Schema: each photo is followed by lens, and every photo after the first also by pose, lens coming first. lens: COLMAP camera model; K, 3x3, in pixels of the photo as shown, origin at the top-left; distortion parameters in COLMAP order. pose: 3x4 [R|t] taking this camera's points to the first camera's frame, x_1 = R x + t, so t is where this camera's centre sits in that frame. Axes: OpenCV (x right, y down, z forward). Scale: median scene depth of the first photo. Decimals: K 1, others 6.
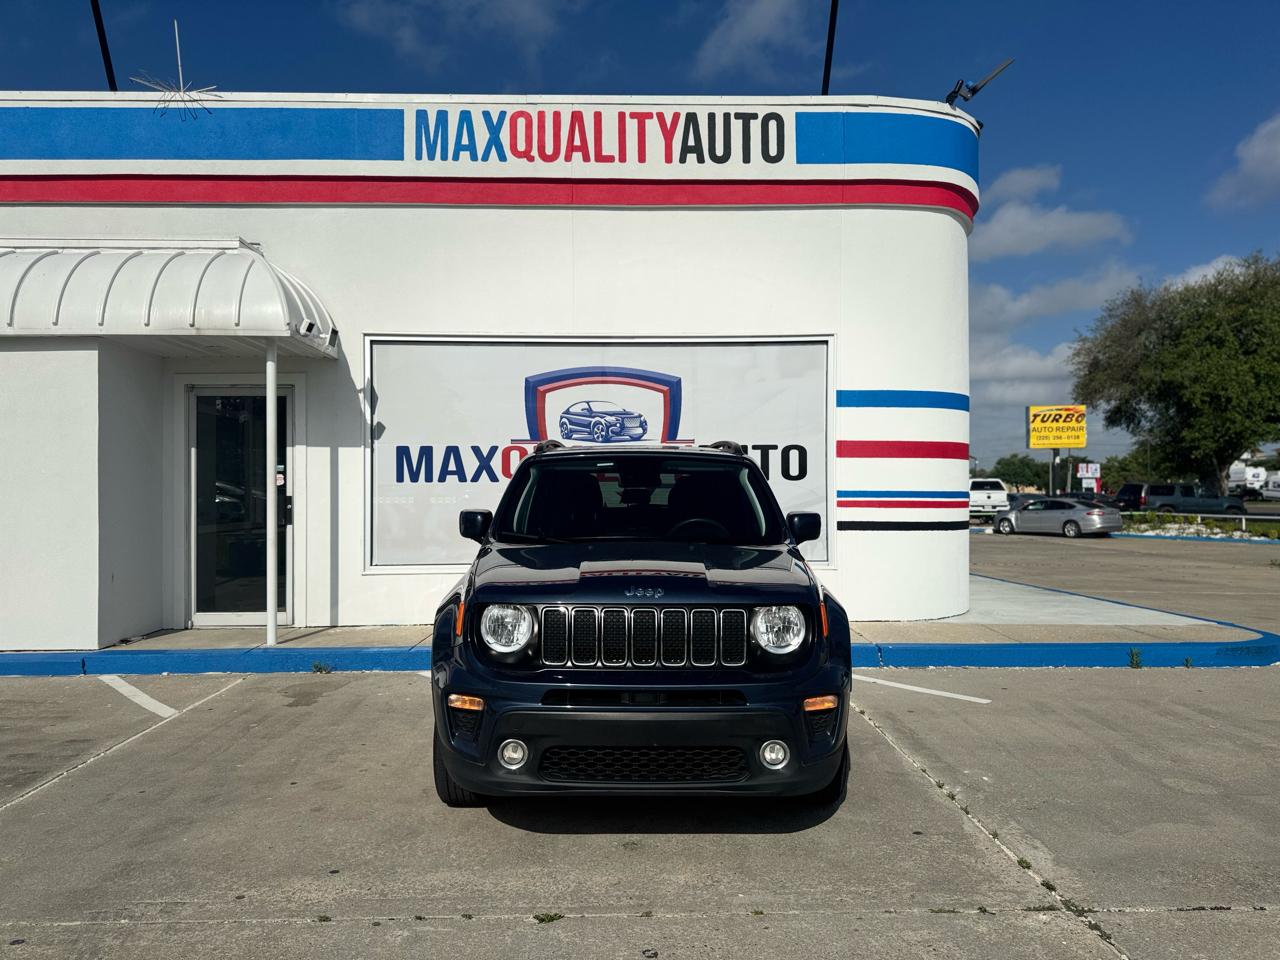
lens RADIAL K [[906.5, 0, 637.7], [0, 906.5, 482.0], [0, 0, 1]] dist [0.036230, -0.042696]
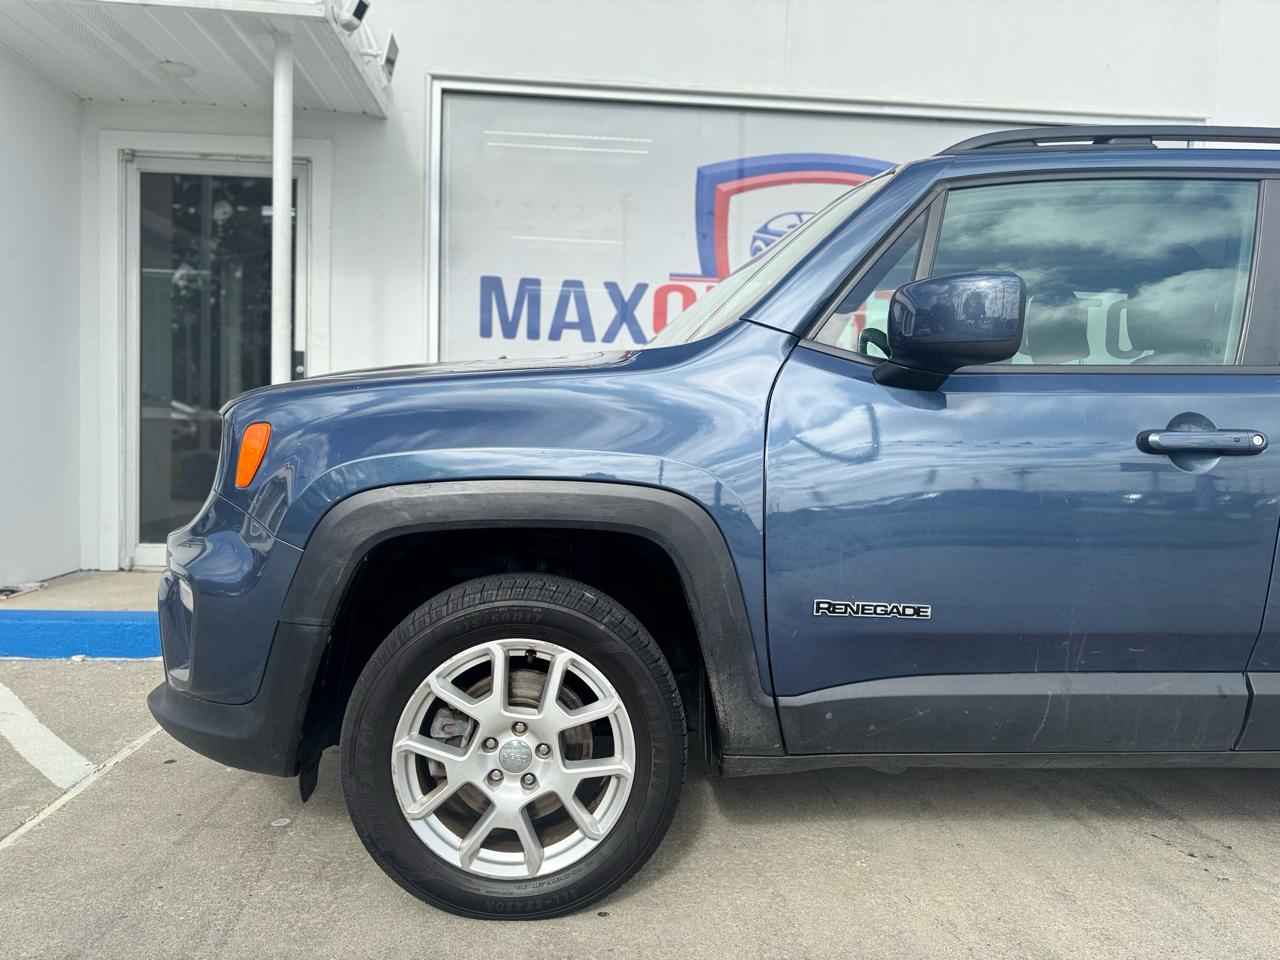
lens RADIAL K [[906.5, 0, 631.9], [0, 906.5, 479.2], [0, 0, 1]] dist [0.036230, -0.042696]
pose [[0.998567, 0.030282, 0.044128, -0.190180], [-0.032807, 0.997797, 0.057662, 0.056618], [-0.042285, -0.059027, 0.997360, 0.394950]]
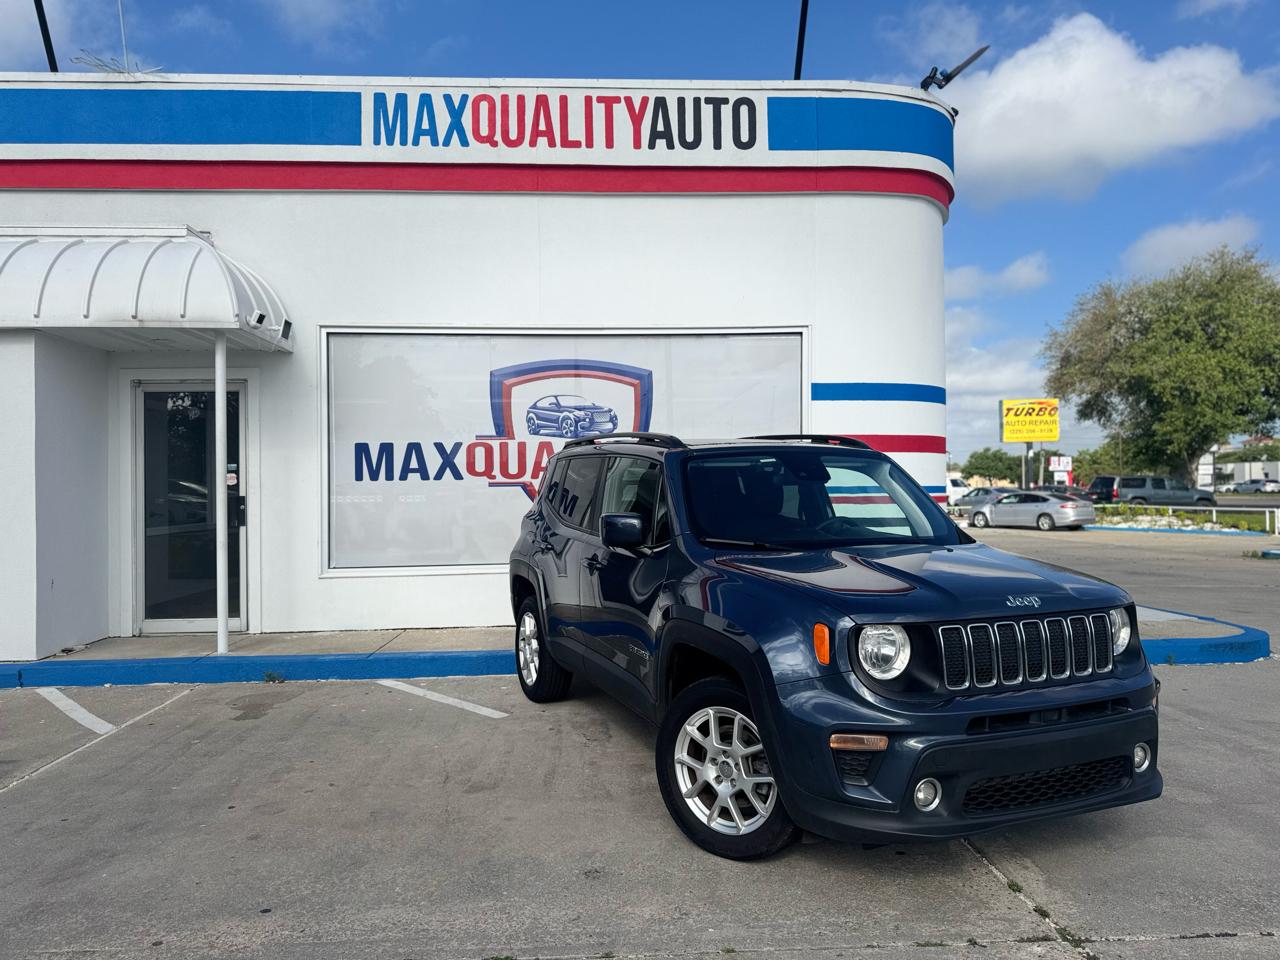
lens RADIAL K [[906.5, 0, 638.7], [0, 906.5, 477.0], [0, 0, 1]] dist [0.036230, -0.042696]
pose [[0.999631, -0.007008, 0.026228, 0.007678], [0.007037, 0.999975, -0.001013, -0.000733], [-0.026220, 0.001197, 0.999655, 0.033073]]
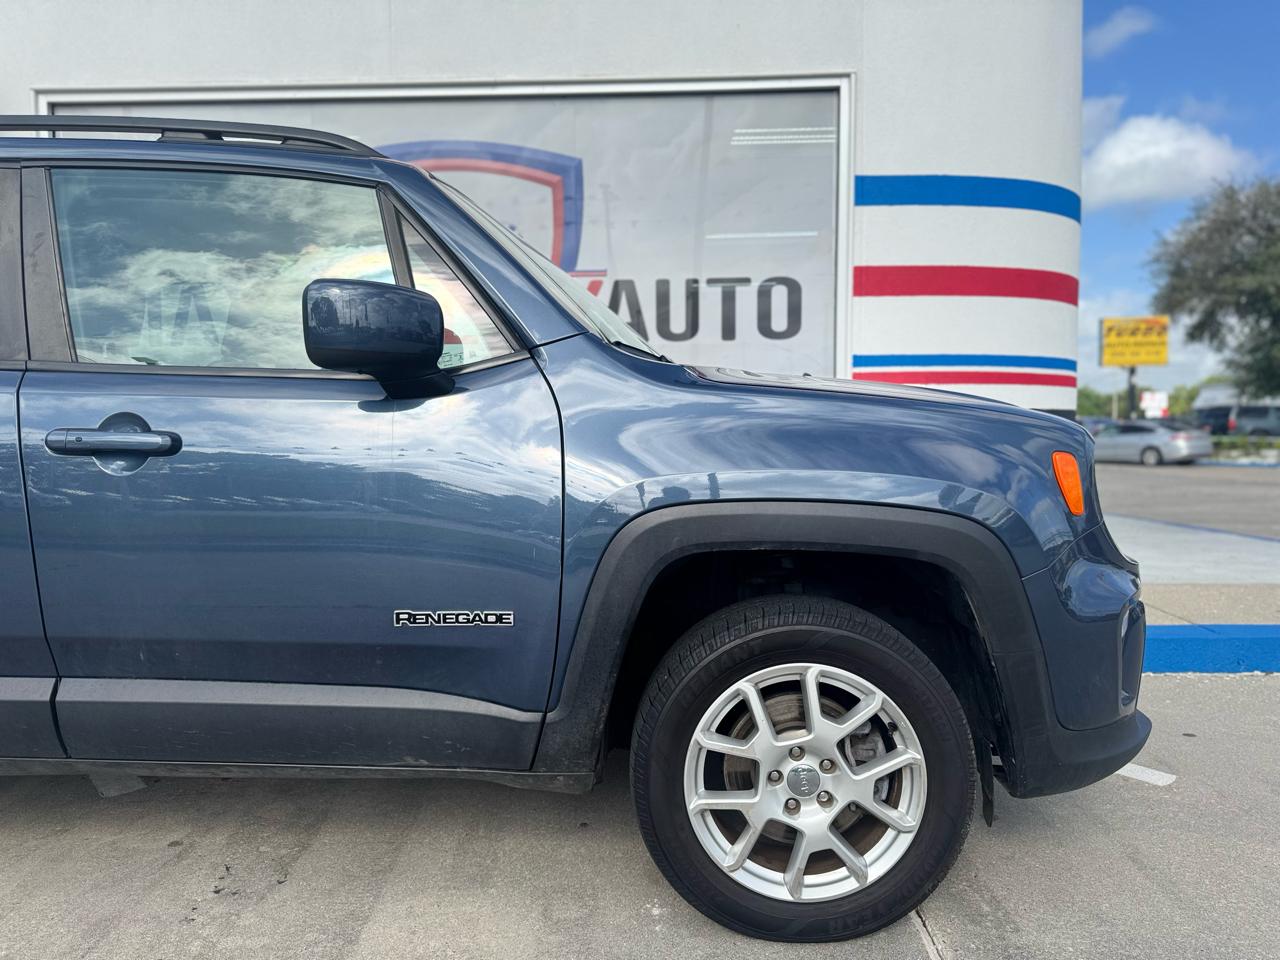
lens RADIAL K [[906.5, 0, 636.9], [0, 906.5, 478.4], [0, 0, 1]] dist [0.036230, -0.042696]
pose [[0.998706, -0.002992, -0.050778, 0.113935], [0.006326, 0.997825, 0.065622, 0.050223], [0.050471, -0.065858, 0.996552, 0.416004]]
